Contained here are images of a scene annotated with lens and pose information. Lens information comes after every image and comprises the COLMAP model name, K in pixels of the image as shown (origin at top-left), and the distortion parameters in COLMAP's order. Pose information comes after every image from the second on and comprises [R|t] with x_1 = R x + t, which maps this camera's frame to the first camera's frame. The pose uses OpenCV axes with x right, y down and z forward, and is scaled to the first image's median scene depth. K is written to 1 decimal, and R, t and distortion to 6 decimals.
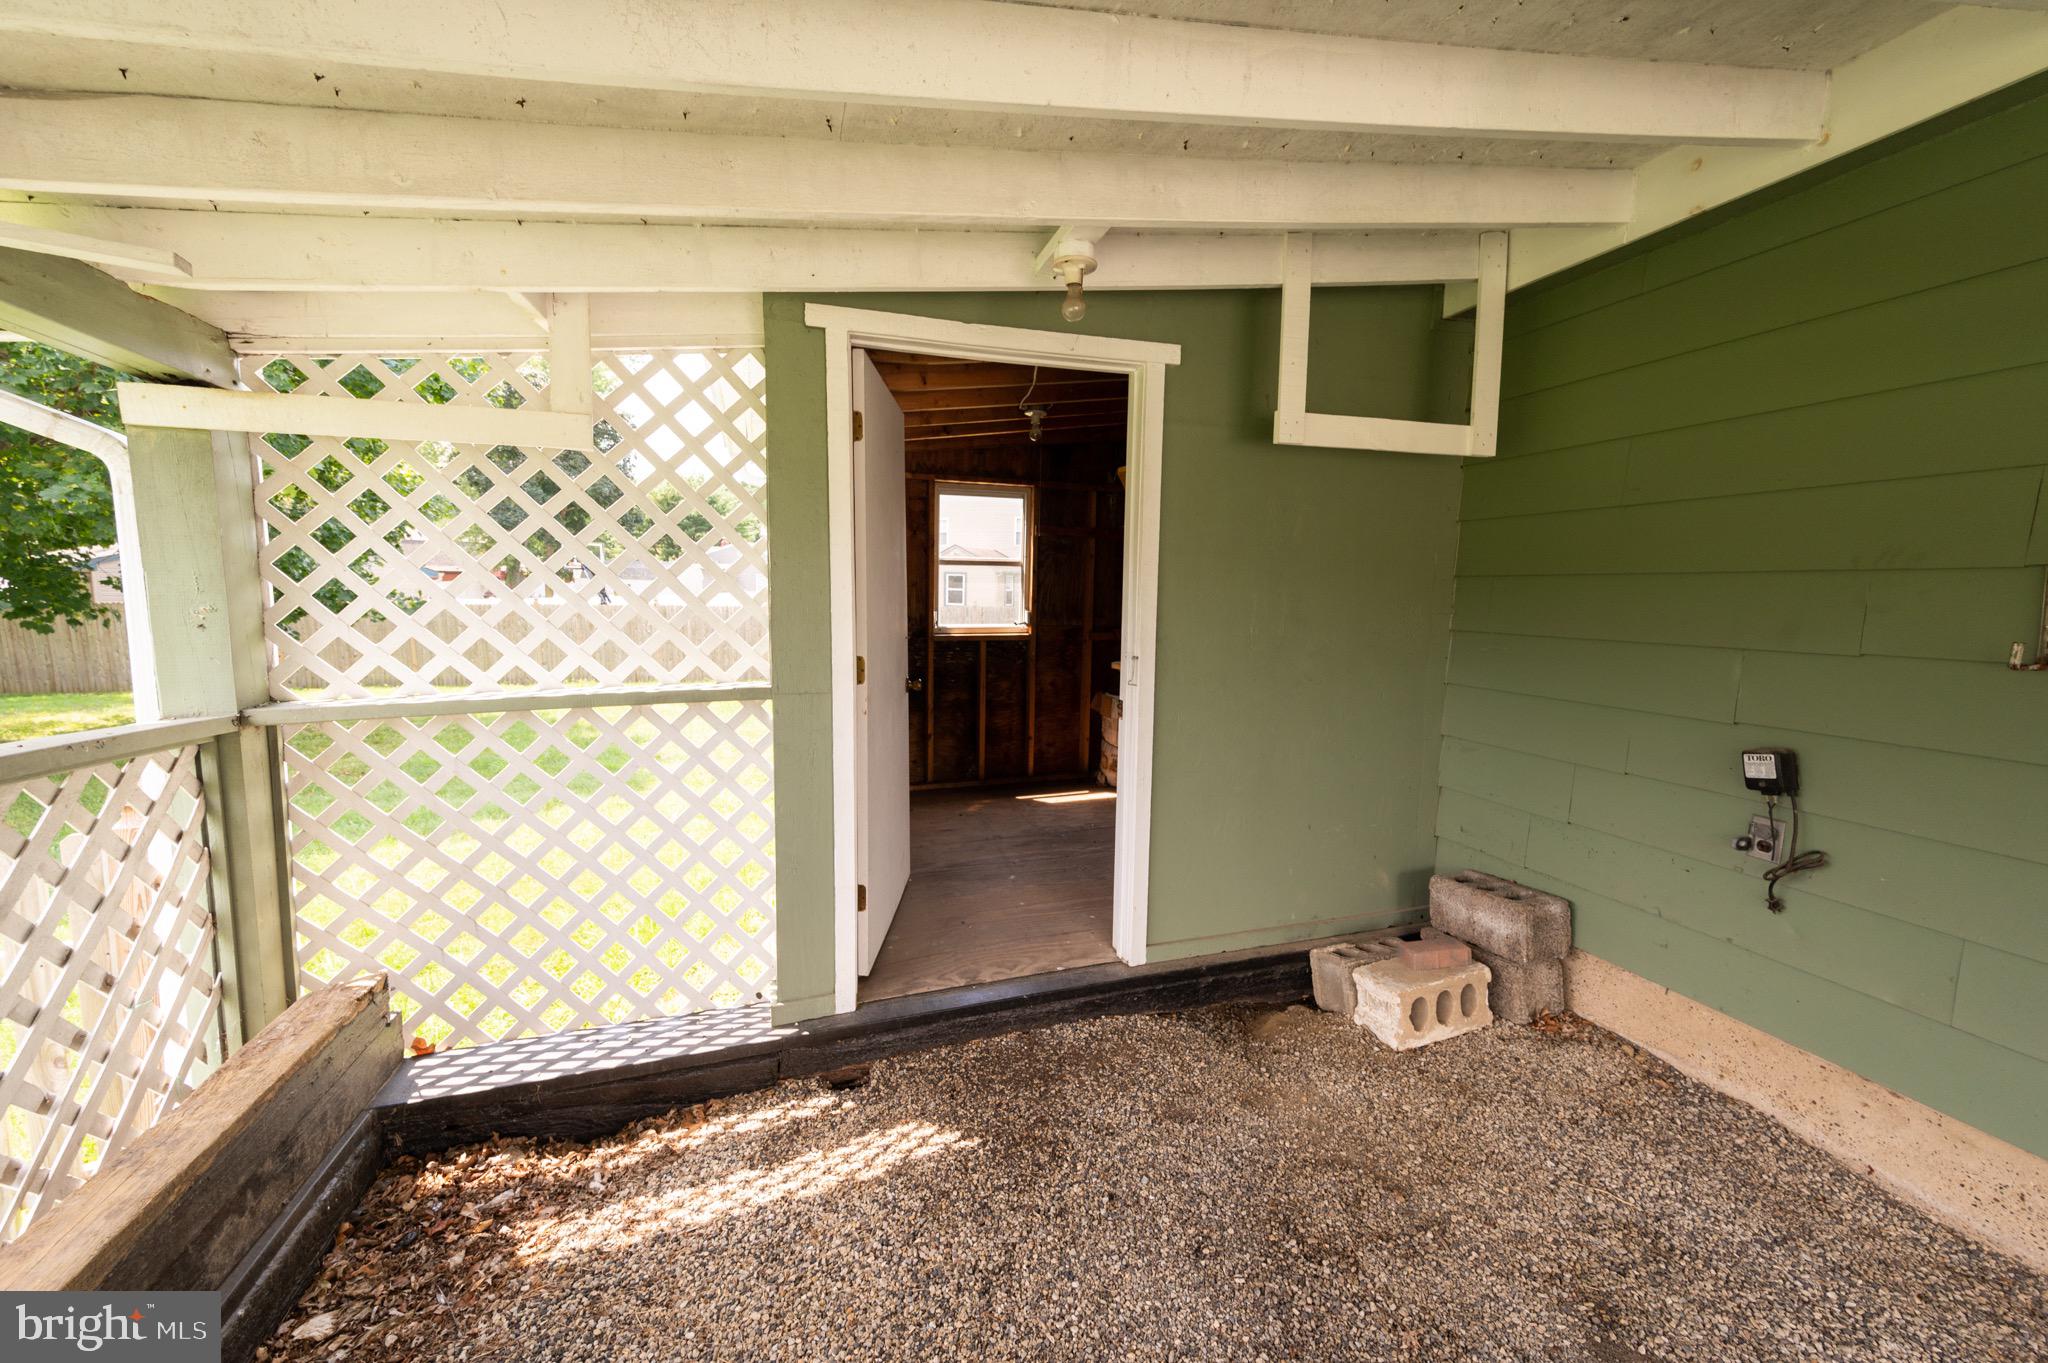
lens RADIAL K [[795.0, 0, 1022.9], [0, 795.0, 680.6], [0, 0, 1]] dist [0.030727, -0.000257]
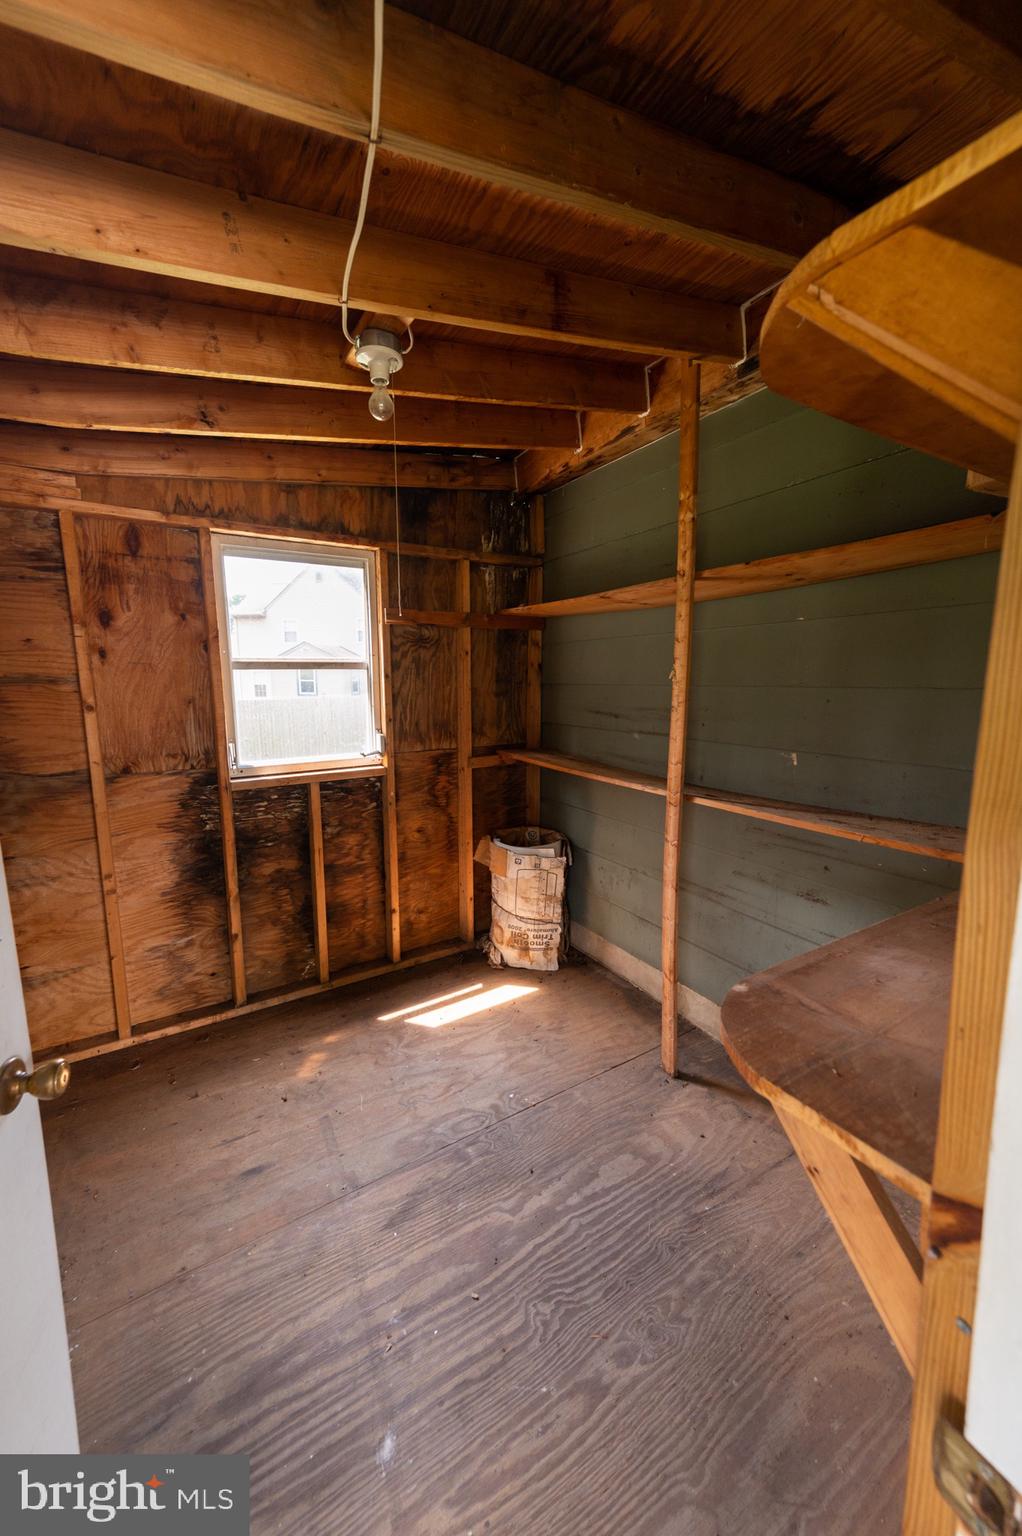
lens RADIAL K [[596.2, 0, 515.2], [0, 596.2, 767.1], [0, 0, 1]] dist [0.030727, -0.000257]
pose [[0.970513, -0.056700, 0.234287, -0.003330], [0.047543, 0.997875, 0.044555, -0.075556], [-0.236316, -0.032103, 0.971146, 0.464692]]
